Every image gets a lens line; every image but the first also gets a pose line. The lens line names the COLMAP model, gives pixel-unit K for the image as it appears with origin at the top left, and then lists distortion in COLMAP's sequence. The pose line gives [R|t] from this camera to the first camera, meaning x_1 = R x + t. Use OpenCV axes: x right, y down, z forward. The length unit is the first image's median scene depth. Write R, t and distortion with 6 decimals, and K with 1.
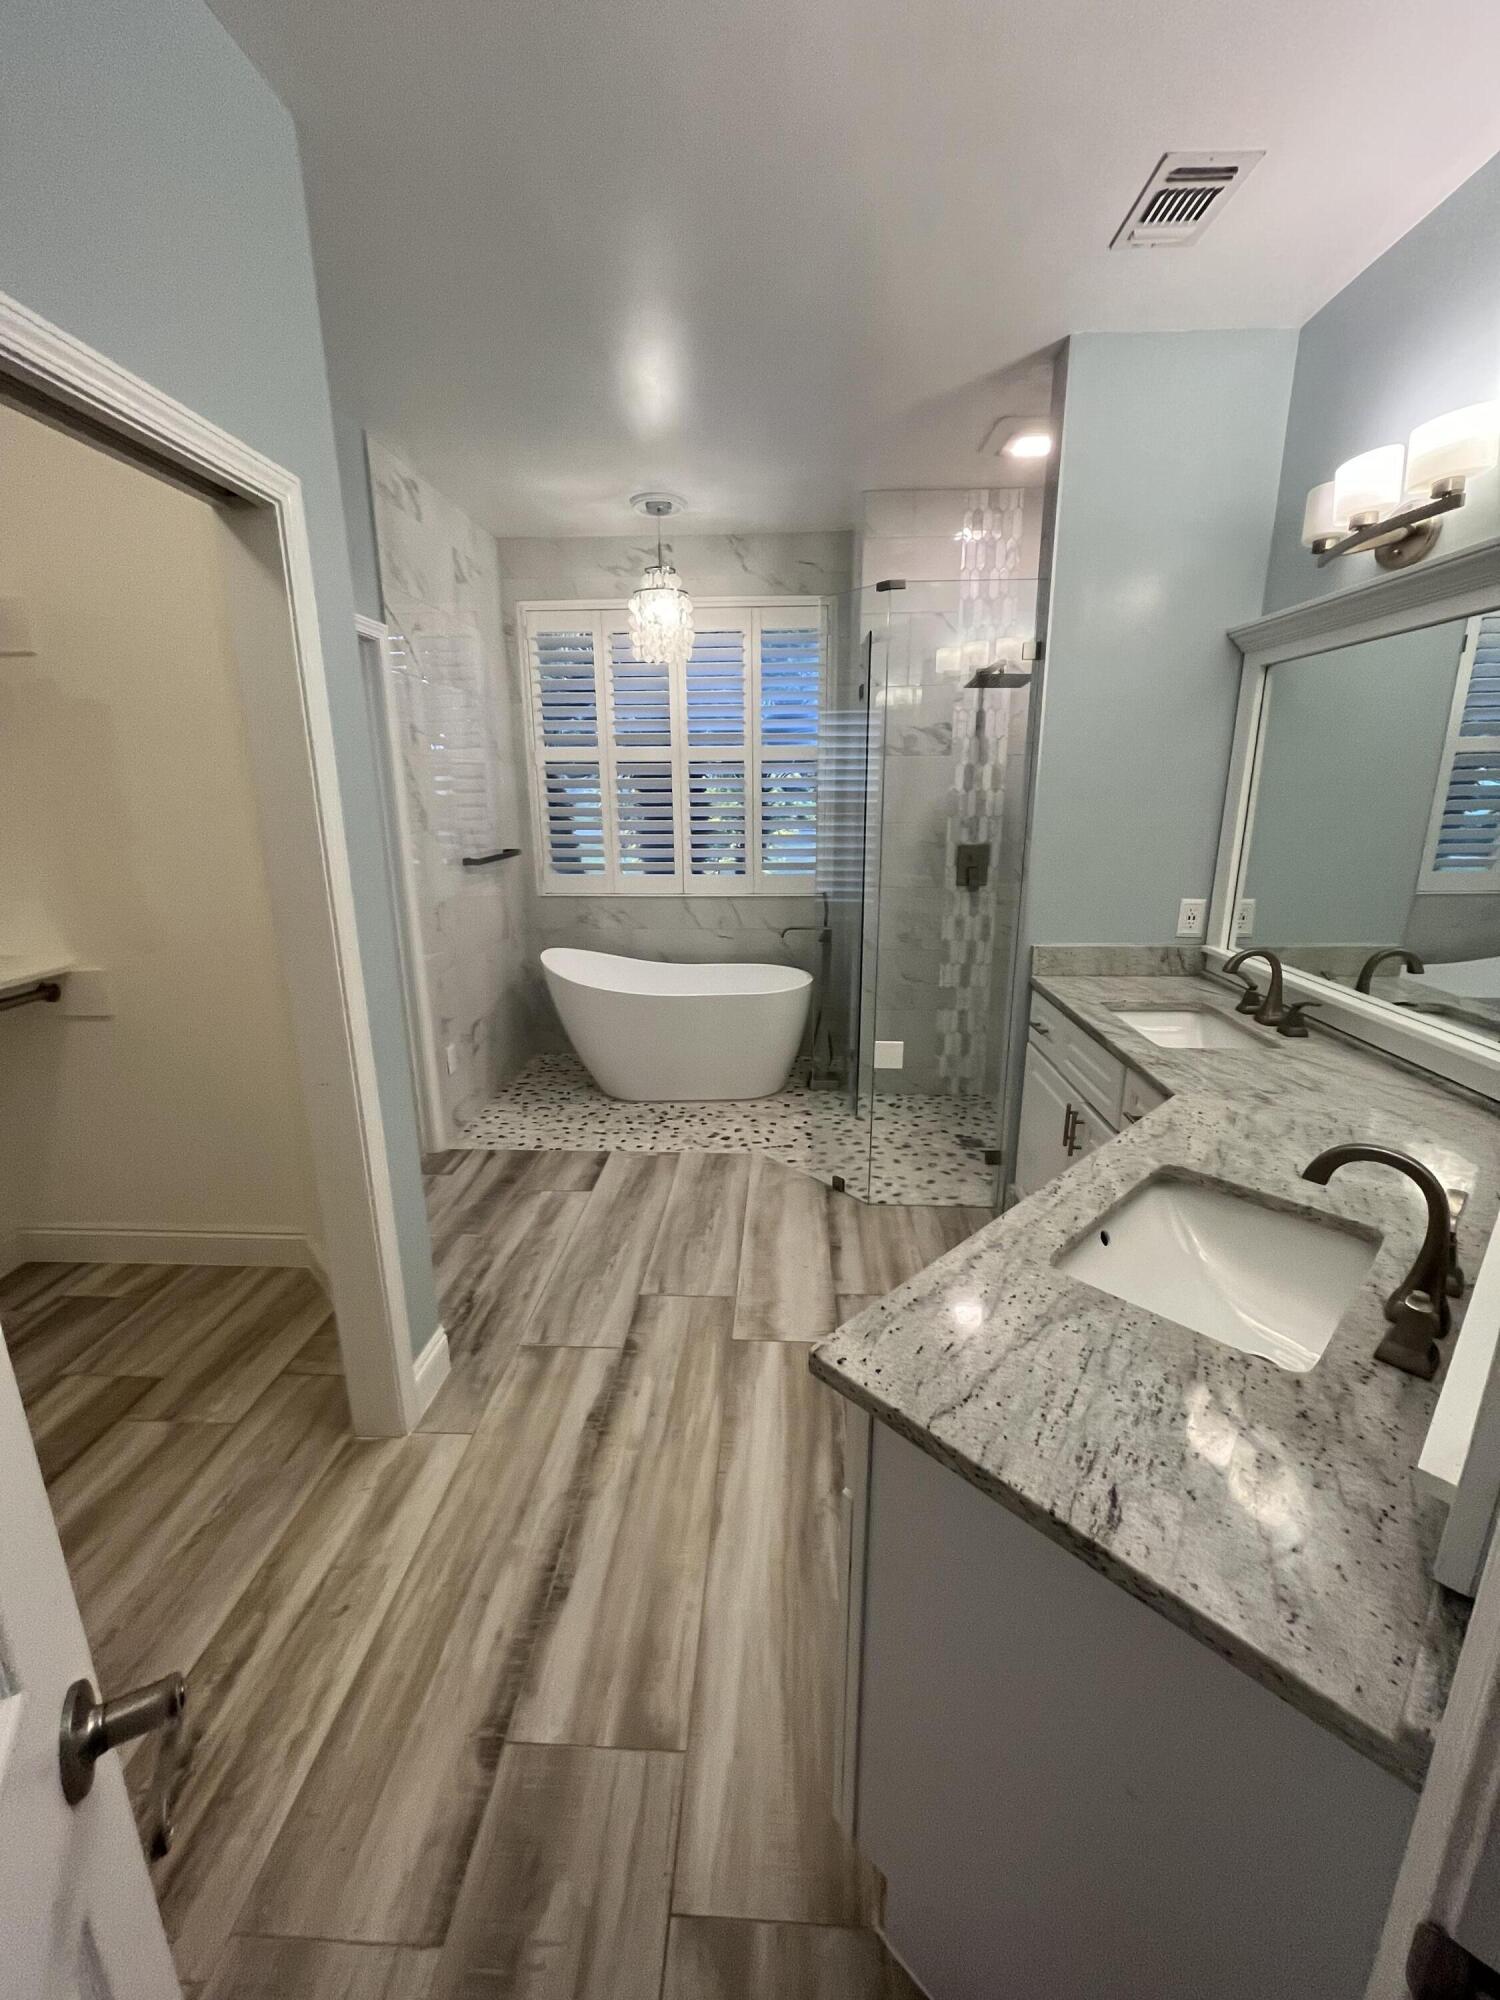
lens RADIAL K [[801.8, 0, 748.0], [0, 801.8, 991.1], [0, 0, 1]] dist [0.001141, -0.001061]
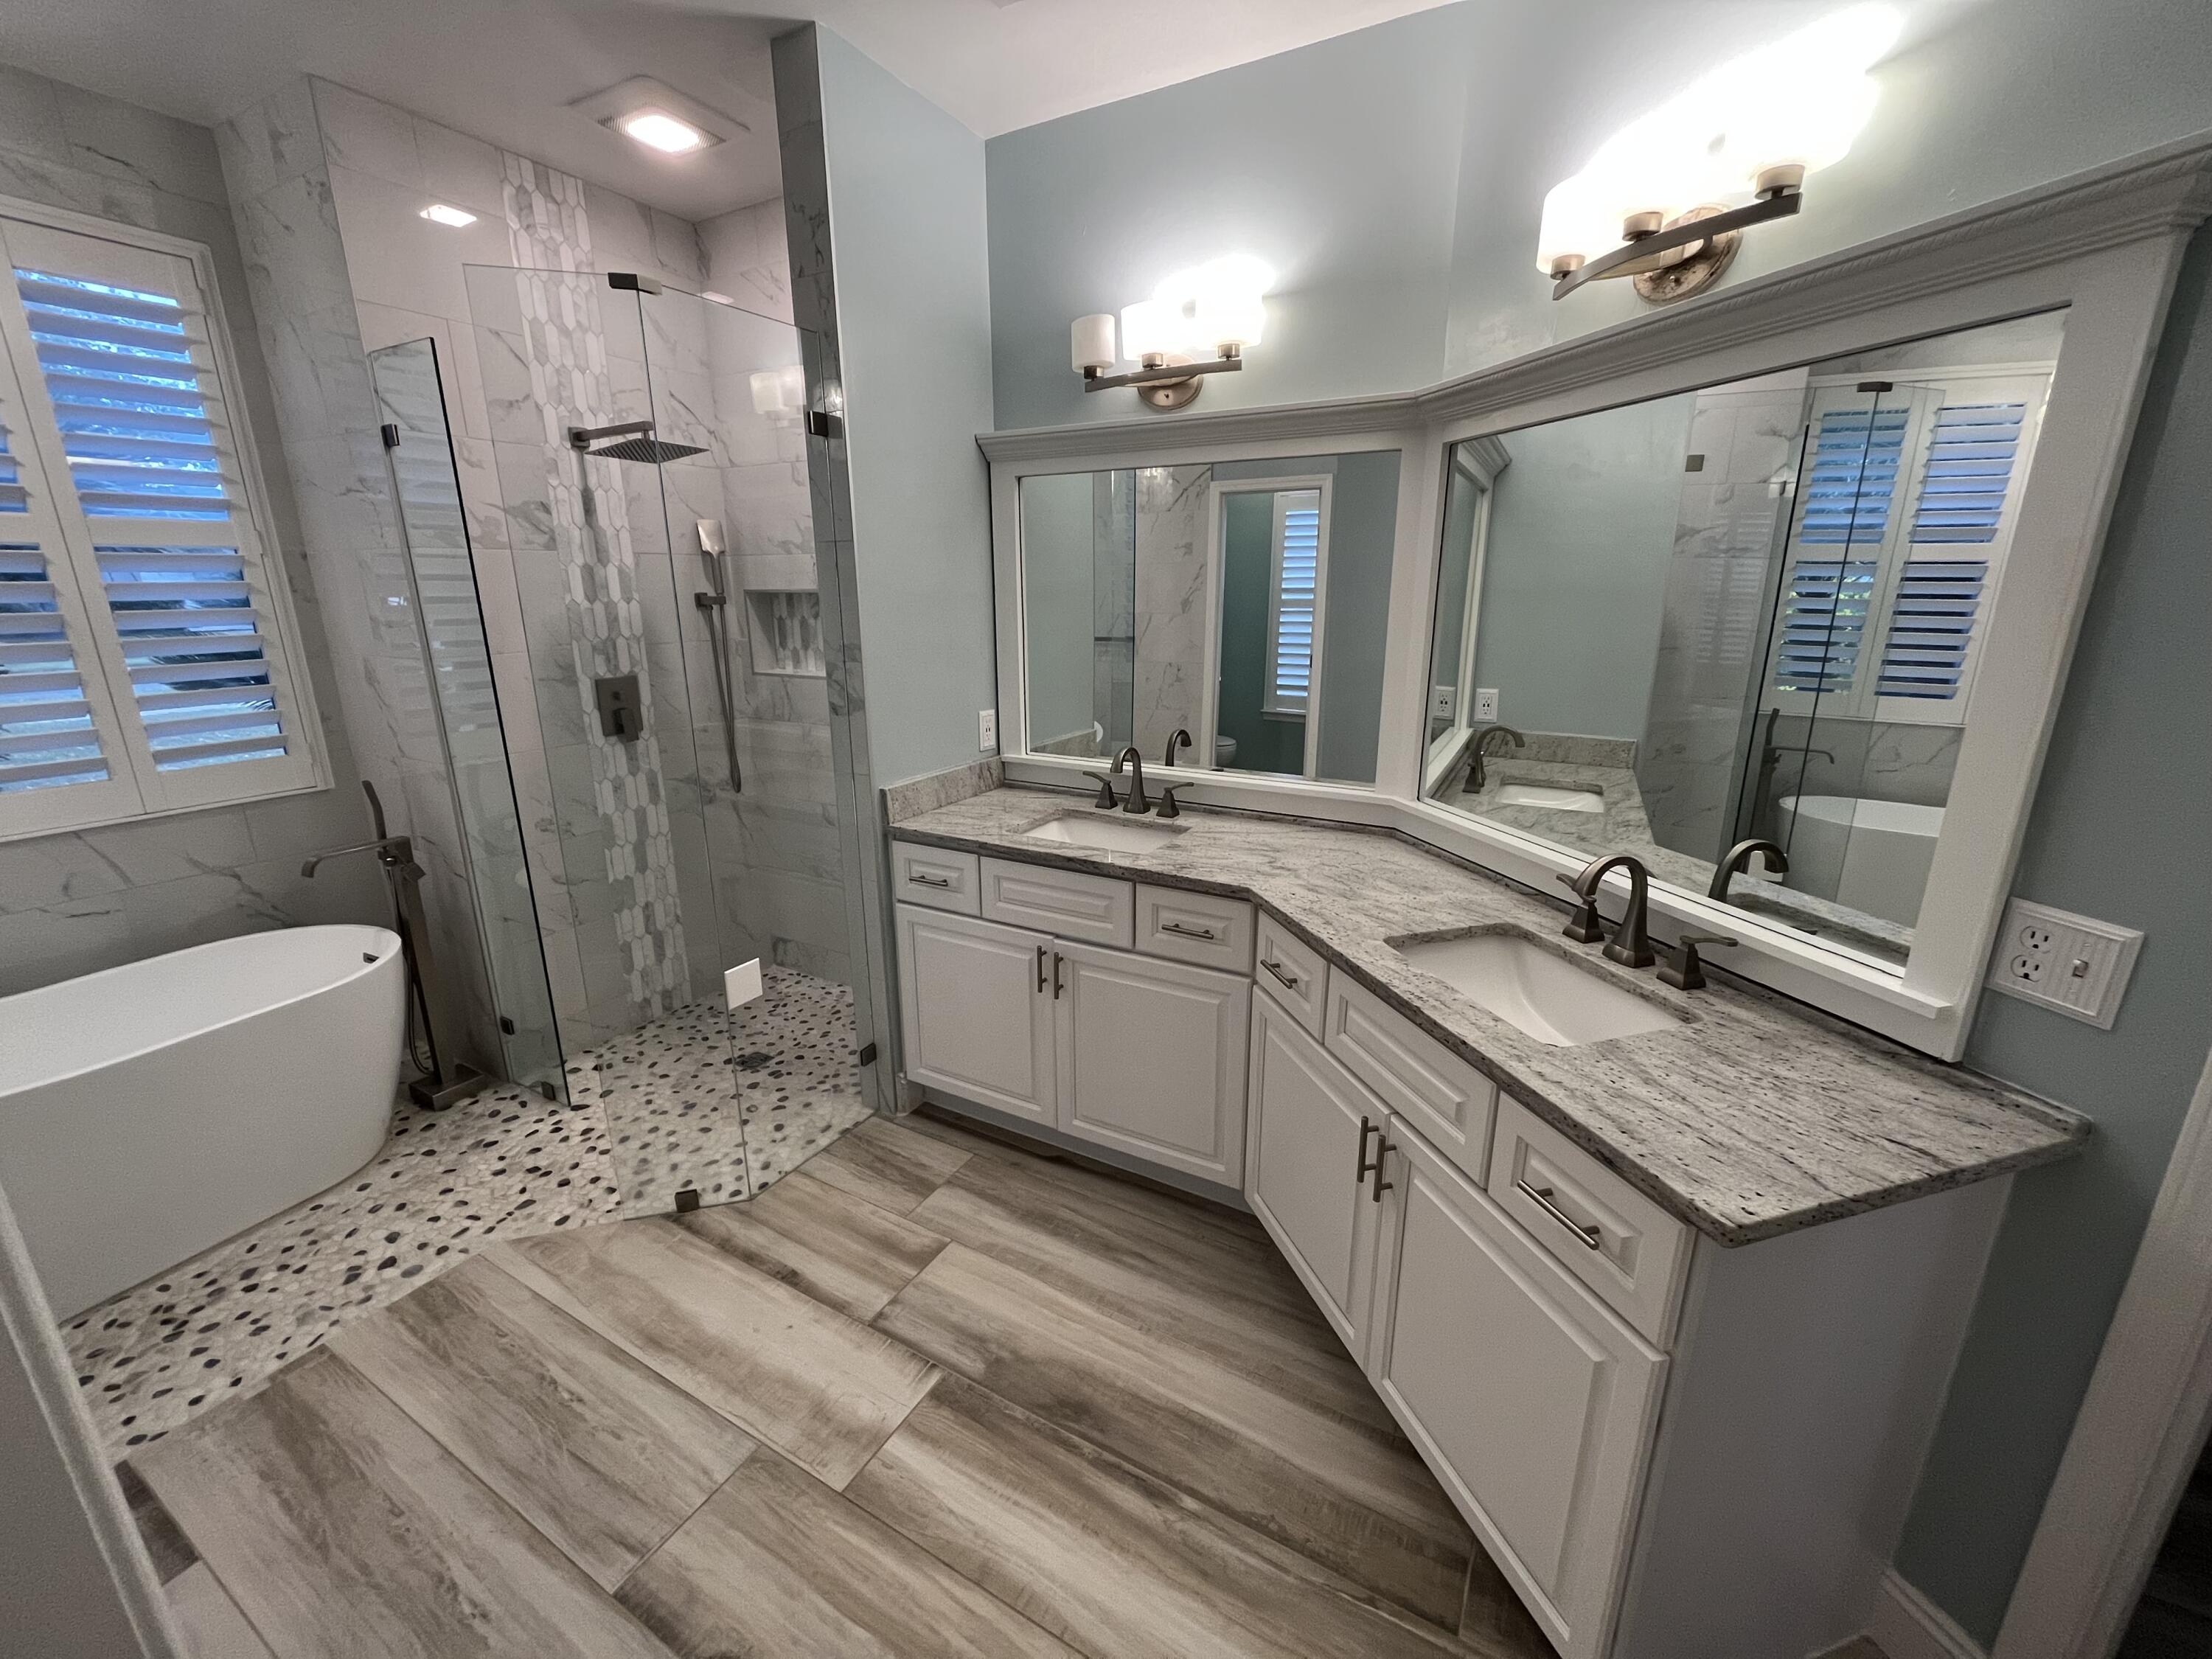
lens RADIAL K [[886.8, 0, 1104.5], [0, 886.8, 829.7], [0, 0, 1]] dist [0.001141, -0.001061]
pose [[0.453187, -0.231419, 0.860852, -0.256078], [0.222299, 0.964543, 0.142267, -0.072310], [-0.863252, 0.126893, 0.488563, 0.272582]]
